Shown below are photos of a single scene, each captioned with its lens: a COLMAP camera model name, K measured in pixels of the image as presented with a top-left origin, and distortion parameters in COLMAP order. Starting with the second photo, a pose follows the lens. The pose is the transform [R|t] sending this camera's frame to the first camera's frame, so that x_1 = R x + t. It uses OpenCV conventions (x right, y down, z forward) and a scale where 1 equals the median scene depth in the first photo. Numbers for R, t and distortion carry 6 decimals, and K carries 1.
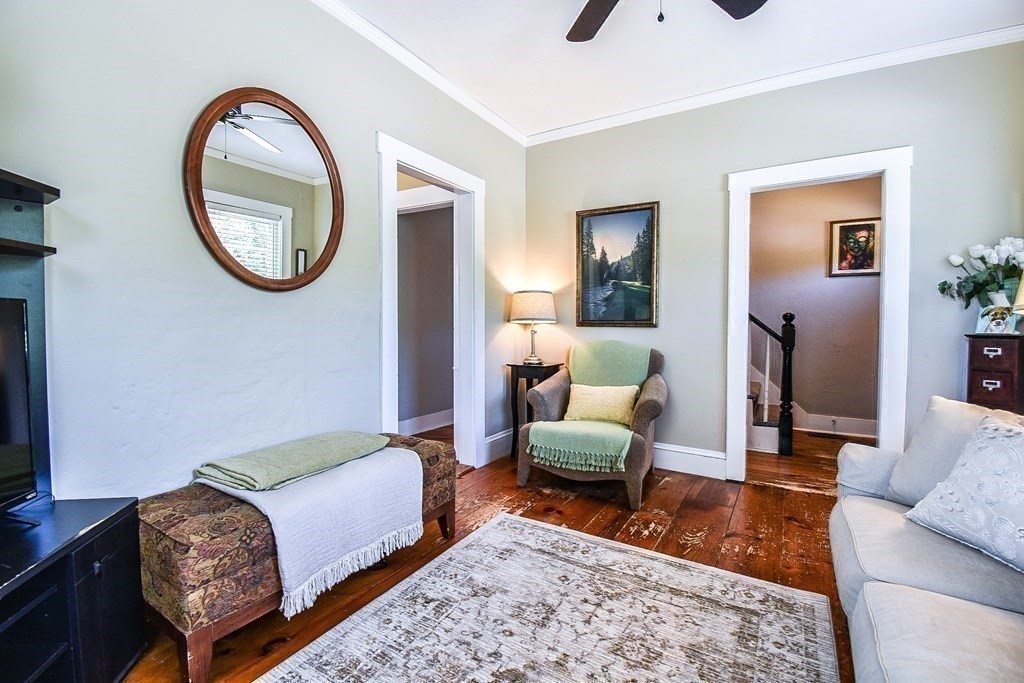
lens RADIAL K [[455.6, 0, 511.0], [0, 455.6, 336.3], [0, 0, 1]] dist [0.012479, -0.021076]
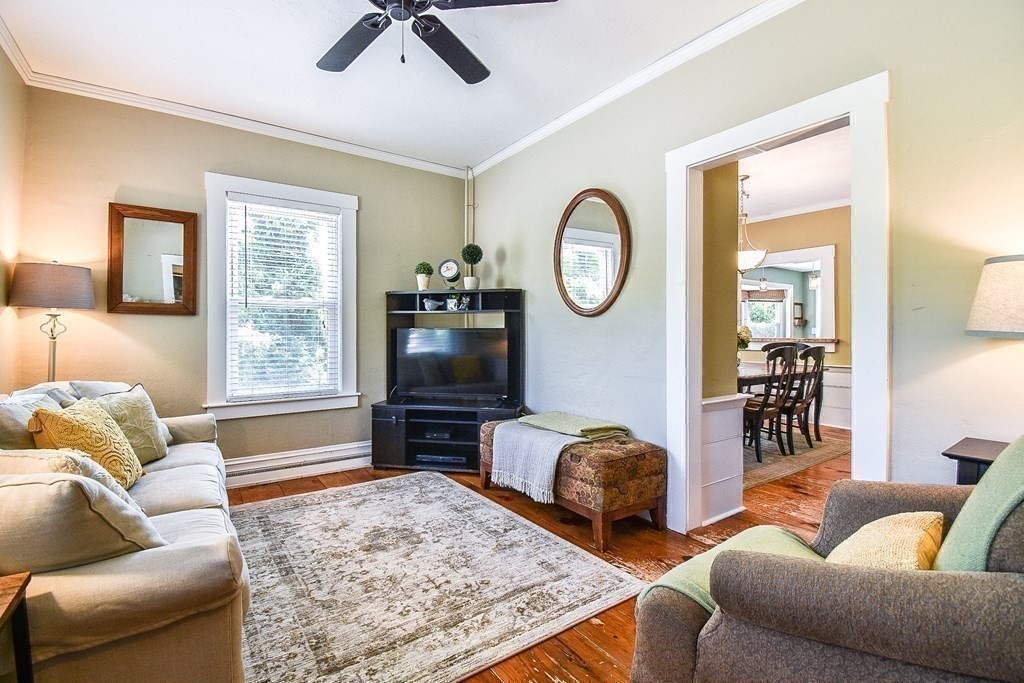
lens RADIAL K [[455.6, 0, 511.0], [0, 455.6, 336.3], [0, 0, 1]] dist [0.012479, -0.021076]
pose [[-0.400332, 0.000908, -0.916370, 1.065630], [-0.033822, 0.999304, 0.015766, -0.052141], [0.915746, 0.037305, -0.400022, 1.472213]]
